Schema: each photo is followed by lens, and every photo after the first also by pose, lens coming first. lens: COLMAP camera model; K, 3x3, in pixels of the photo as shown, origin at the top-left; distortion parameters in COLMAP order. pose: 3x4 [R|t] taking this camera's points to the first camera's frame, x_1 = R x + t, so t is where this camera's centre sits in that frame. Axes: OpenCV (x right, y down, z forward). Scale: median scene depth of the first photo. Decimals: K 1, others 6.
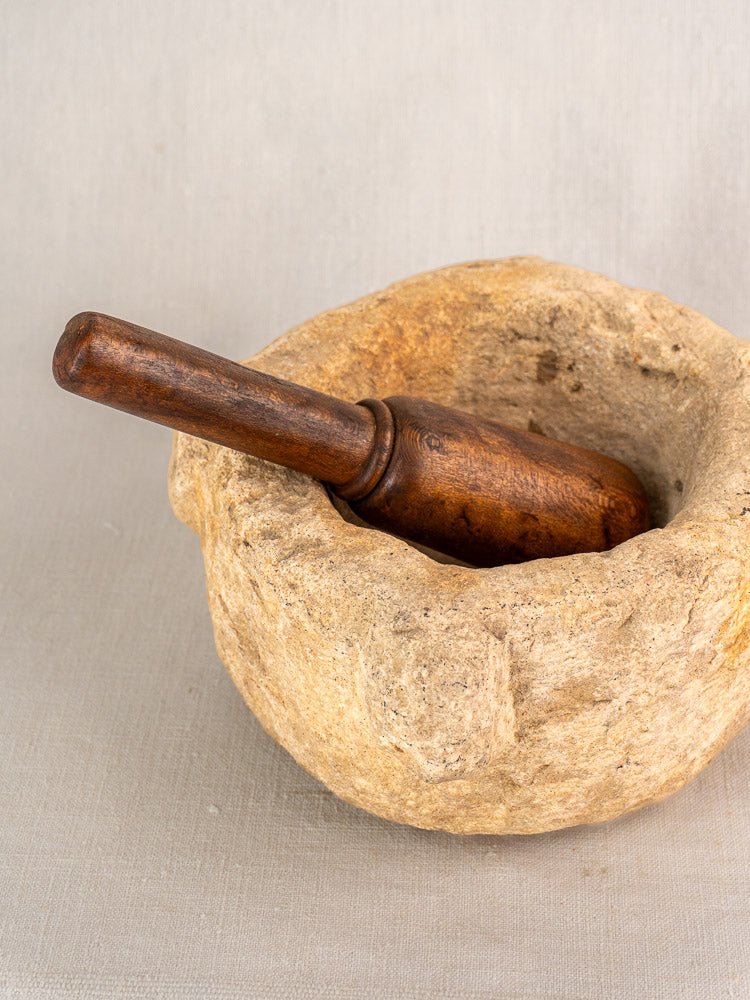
lens RADIAL K [[2224.8, 0, 375.8], [0, 2224.8, 399.0], [0, 0, 1]] dist [0.007412, 0.426863]
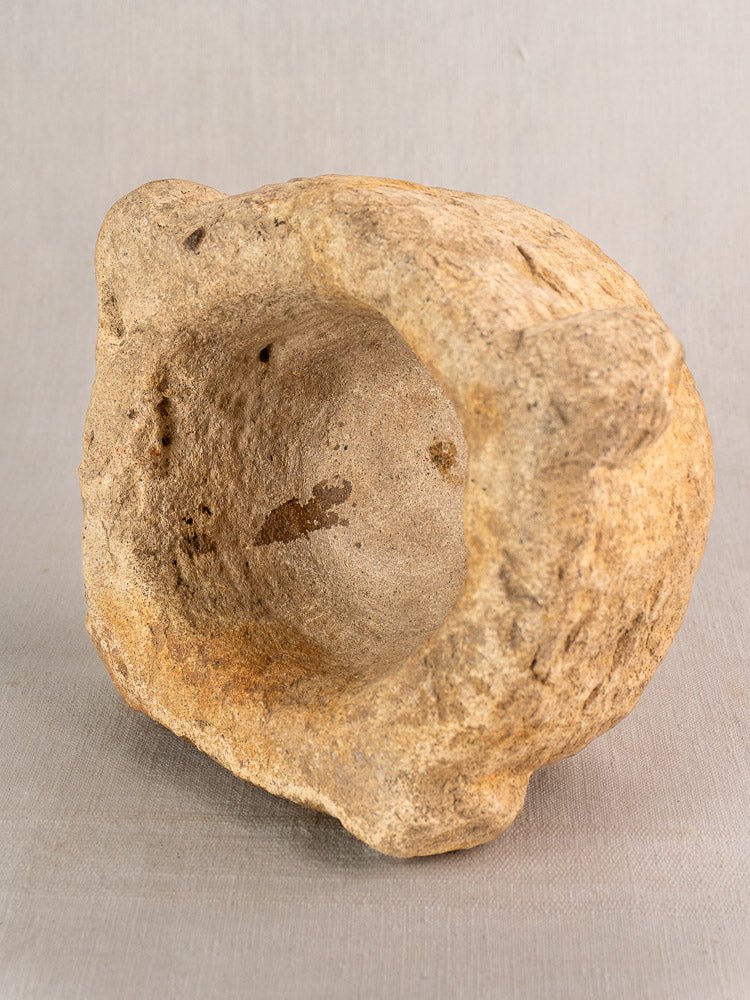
lens RADIAL K [[1967.0, 0, 373.3], [0, 1967.0, 482.2], [0, 0, 1]] dist [0.011140, 0.157170]
pose [[-0.420752, -0.854710, 0.304039, -0.211630], [0.899623, -0.349959, 0.261166, -0.177731], [-0.116820, 0.383406, 0.916162, 0.243965]]
